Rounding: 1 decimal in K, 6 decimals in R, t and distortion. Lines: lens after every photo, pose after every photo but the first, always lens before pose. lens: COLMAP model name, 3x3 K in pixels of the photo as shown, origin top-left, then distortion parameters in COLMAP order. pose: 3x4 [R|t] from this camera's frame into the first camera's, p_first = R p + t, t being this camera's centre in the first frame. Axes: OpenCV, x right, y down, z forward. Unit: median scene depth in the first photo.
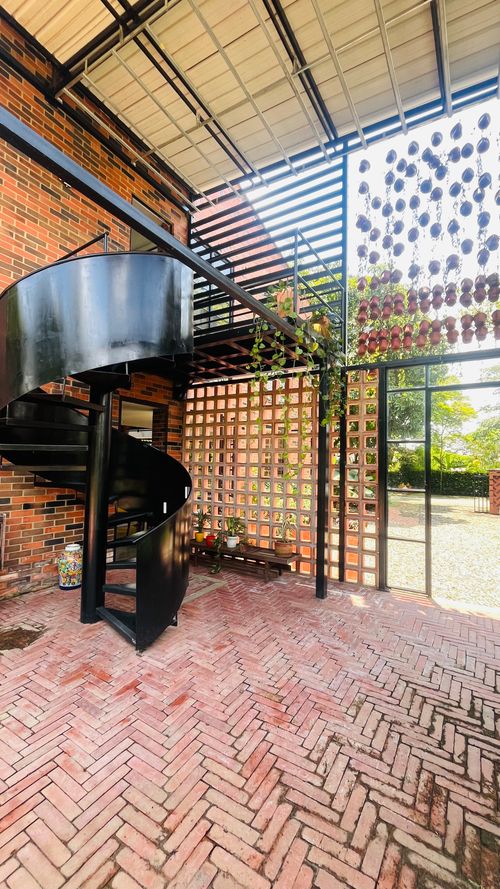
lens RADIAL K [[381.2, 0, 248.1], [0, 381.2, 443.7], [0, 0, 1]] dist [0.001592, -0.000037]
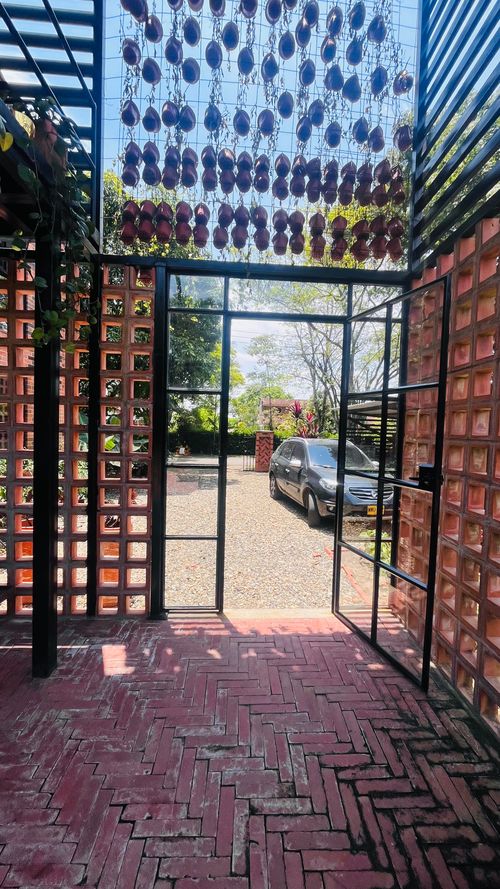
lens RADIAL K [[360.1, 0, 249.9], [0, 360.1, 443.3], [0, 0, 1]] dist [0.000687, -0.000723]
pose [[0.835568, -0.018466, 0.549077, 0.151313], [-0.039634, 0.994805, 0.093770, 0.021284], [-0.547956, -0.100113, 0.830495, 0.424678]]
